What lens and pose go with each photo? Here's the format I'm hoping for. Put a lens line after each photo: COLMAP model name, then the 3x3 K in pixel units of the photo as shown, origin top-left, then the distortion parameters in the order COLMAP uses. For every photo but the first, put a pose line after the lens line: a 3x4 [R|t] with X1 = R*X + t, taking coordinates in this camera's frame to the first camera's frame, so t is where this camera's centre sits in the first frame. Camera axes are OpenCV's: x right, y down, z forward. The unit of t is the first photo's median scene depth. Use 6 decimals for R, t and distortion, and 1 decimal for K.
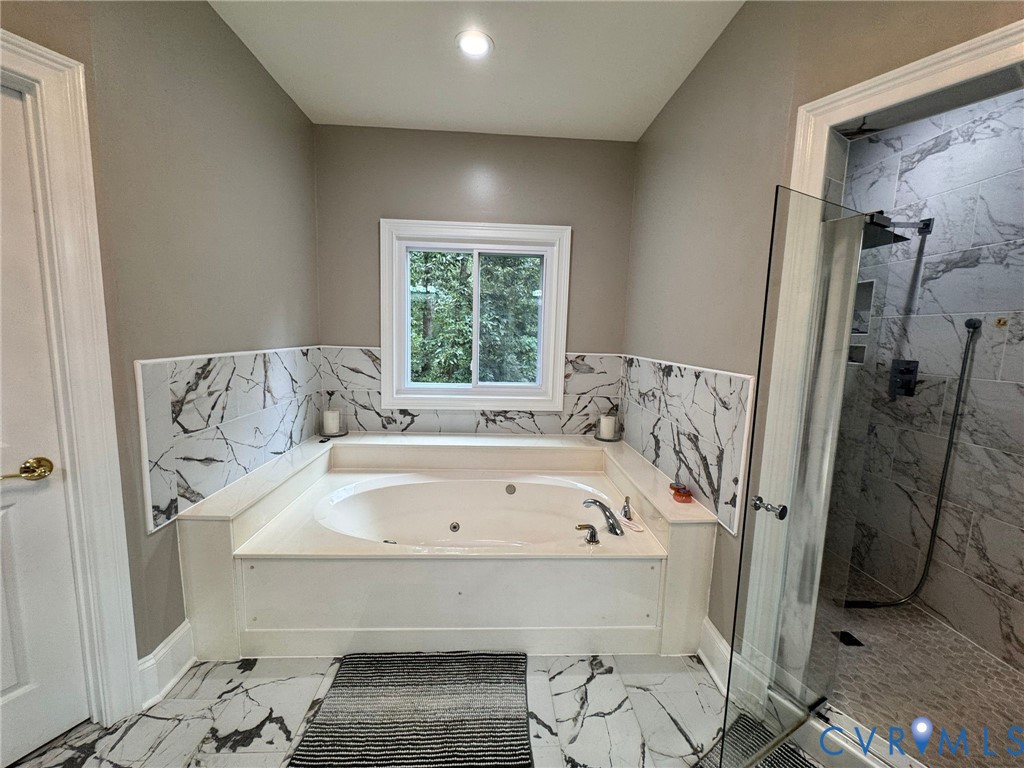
lens RADIAL K [[422.9, 0, 512.7], [0, 422.9, 384.1], [0, 0, 1]] dist [-0.001740, 0.000684]
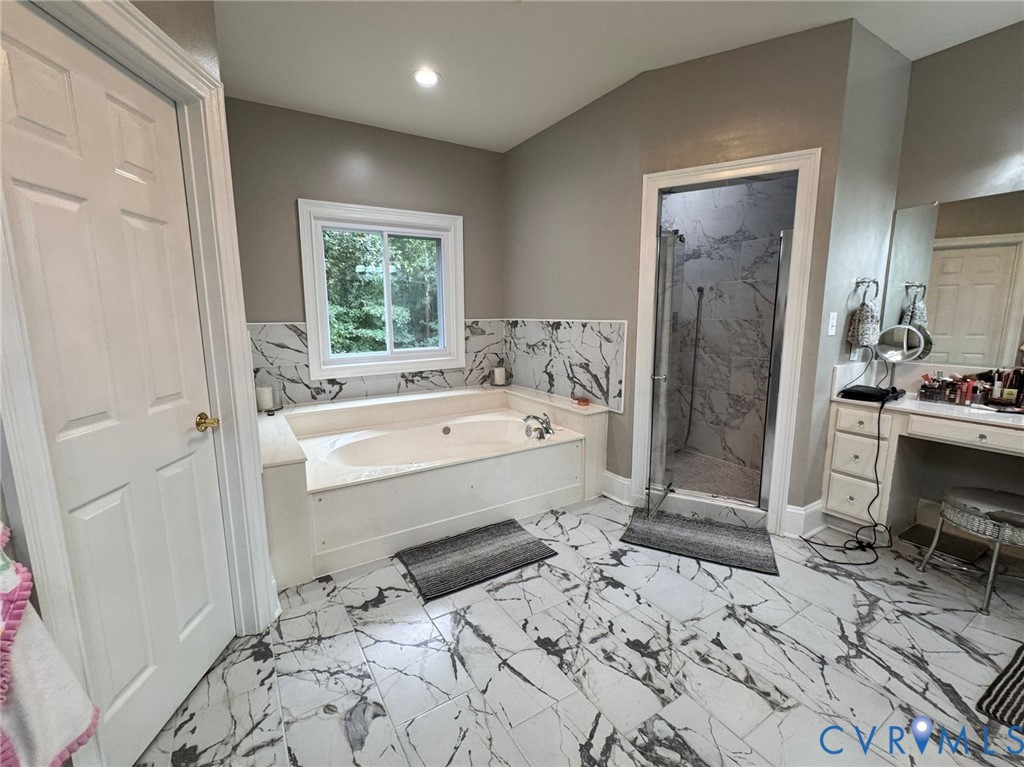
lens RADIAL K [[453.7, 0, 507.3], [0, 453.7, 384.2], [0, 0, 1]] dist [0.000954, 0.000131]
pose [[0.873247, -0.113584, 0.473855, -0.547387], [0.093855, 0.993450, 0.065172, 0.051501], [-0.478154, -0.012438, 0.878188, -0.299747]]
